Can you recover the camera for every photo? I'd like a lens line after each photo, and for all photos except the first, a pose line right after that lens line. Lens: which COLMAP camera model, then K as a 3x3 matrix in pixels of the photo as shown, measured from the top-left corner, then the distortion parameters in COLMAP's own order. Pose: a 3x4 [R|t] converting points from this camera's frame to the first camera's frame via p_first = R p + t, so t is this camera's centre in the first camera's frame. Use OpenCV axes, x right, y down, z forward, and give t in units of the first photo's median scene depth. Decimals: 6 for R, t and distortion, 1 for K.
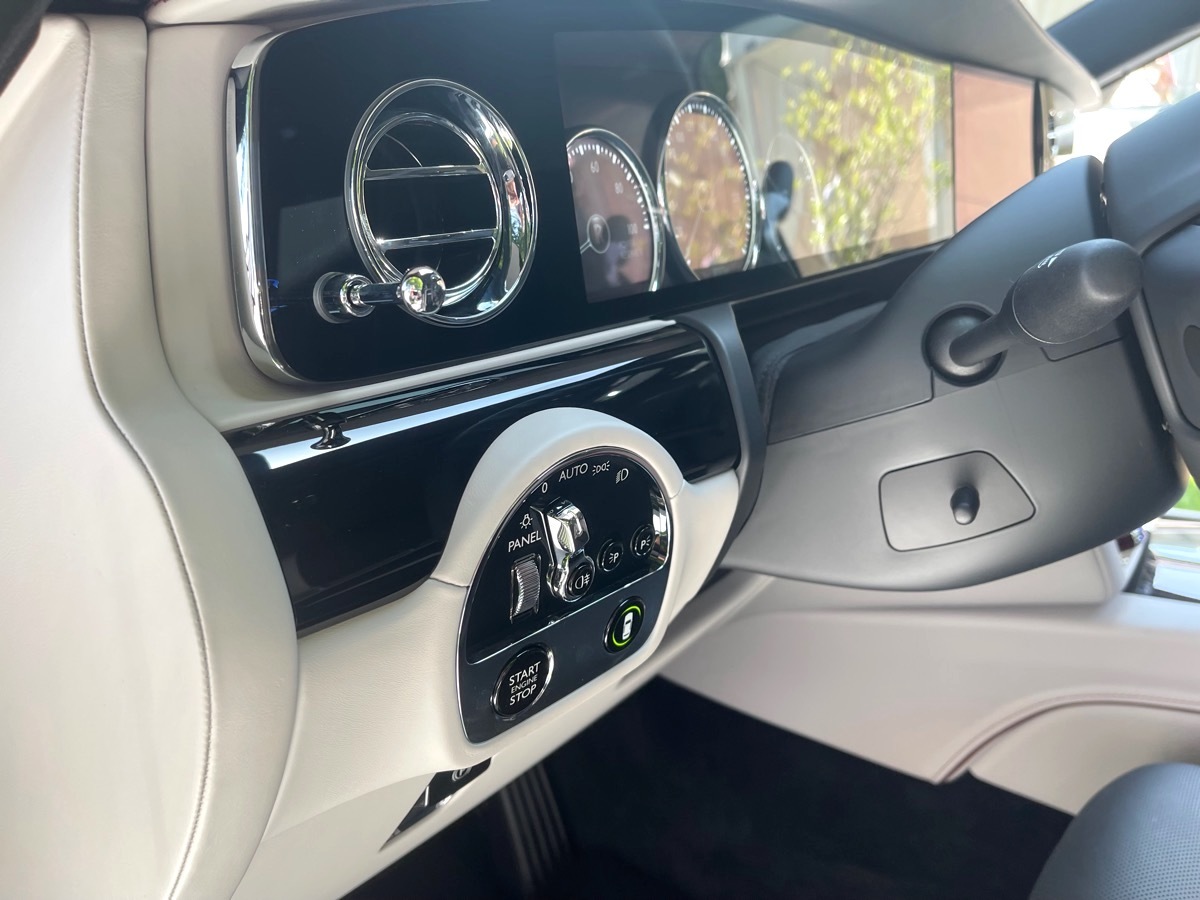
lens RADIAL K [[928.2, 0, 600.0], [0, 928.2, 450.0], [0, 0, 1]] dist [0.073607, -0.111270]
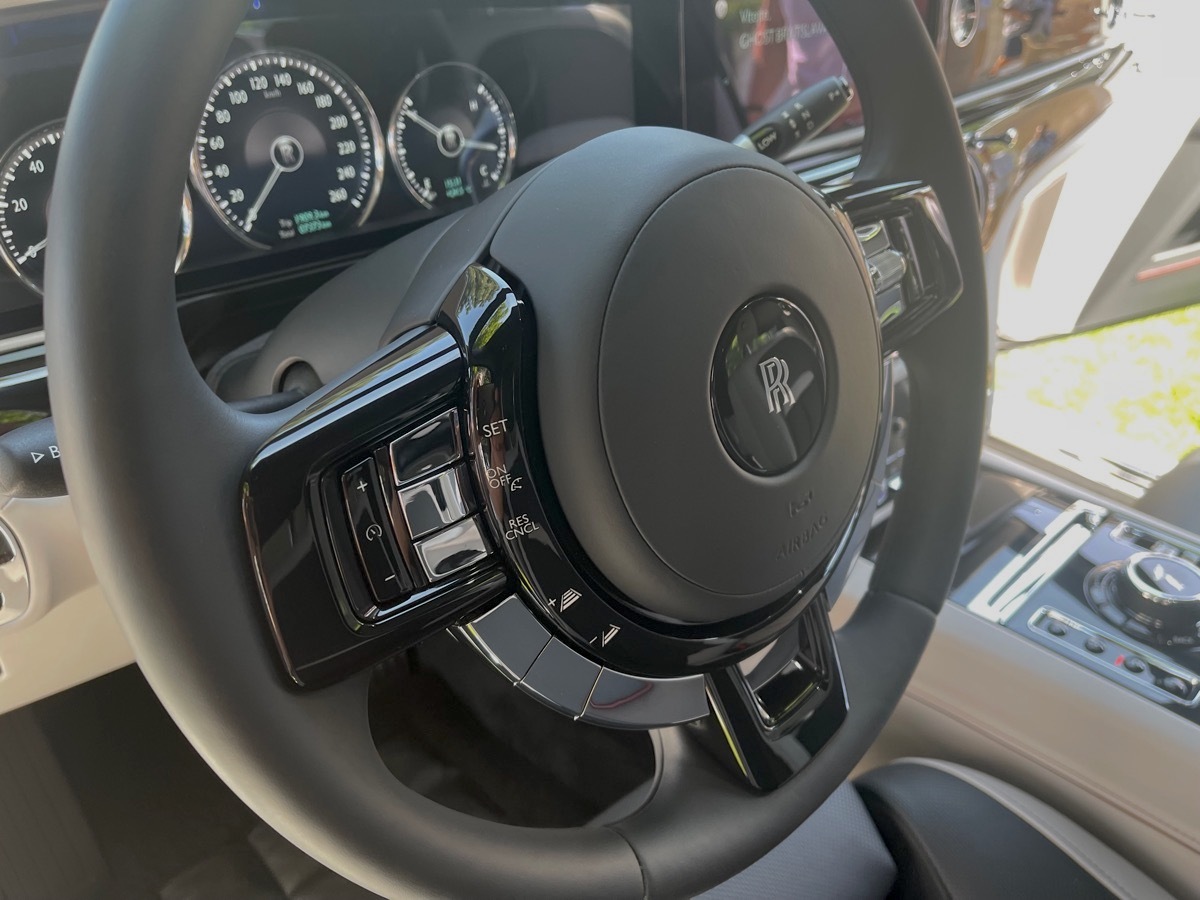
lens RADIAL K [[928.2, 0, 600.0], [0, 928.2, 450.0], [0, 0, 1]] dist [0.073607, -0.111270]
pose [[0.975340, 0.143420, -0.167759, 1.097919], [-0.097170, 0.961498, 0.257060, -0.433716], [0.198168, -0.234419, 0.951723, 0.062950]]
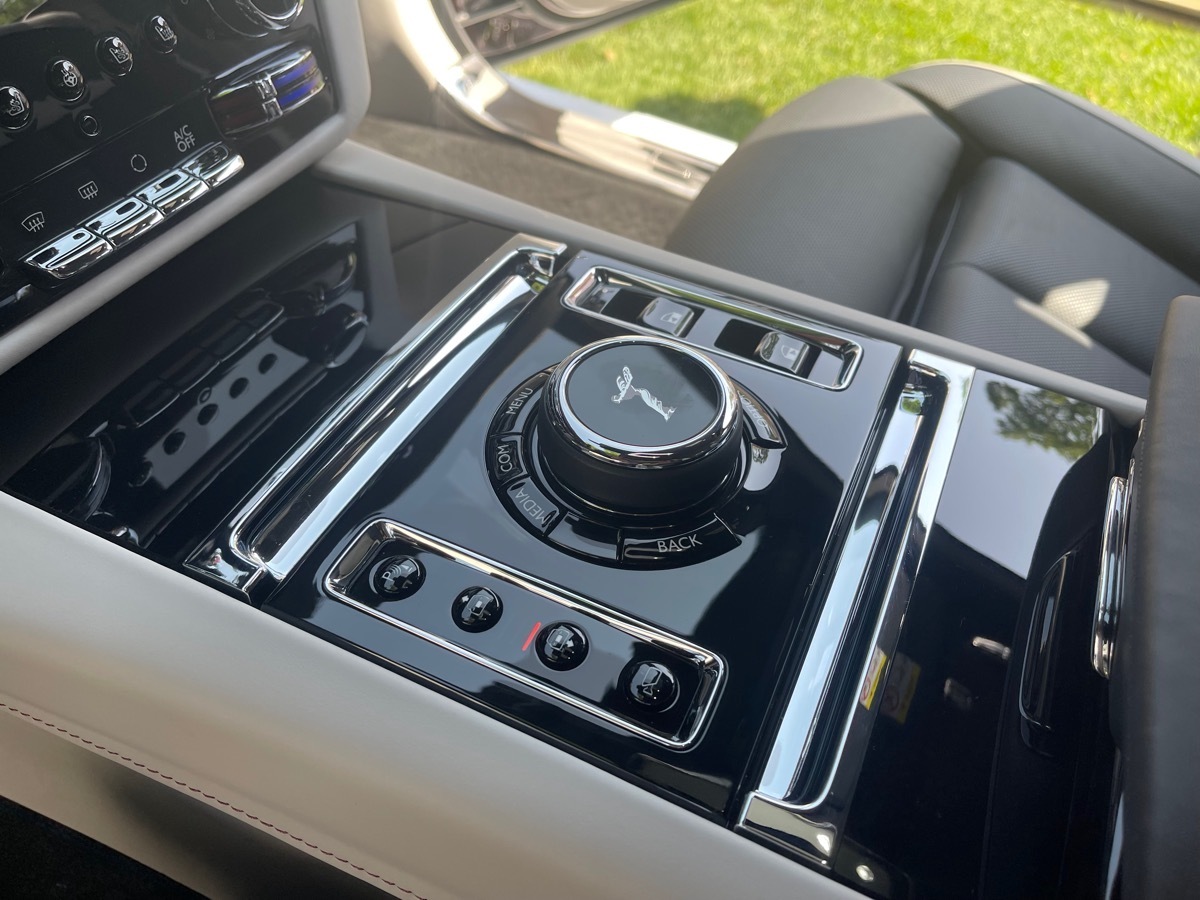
lens RADIAL K [[928.2, 0, 600.0], [0, 928.2, 450.0], [0, 0, 1]] dist [0.073607, -0.111270]
pose [[0.985435, -0.035075, 0.166399, 1.841240], [-0.047161, 0.883748, 0.465581, -0.102851], [-0.163385, -0.466647, 0.869222, 1.468958]]
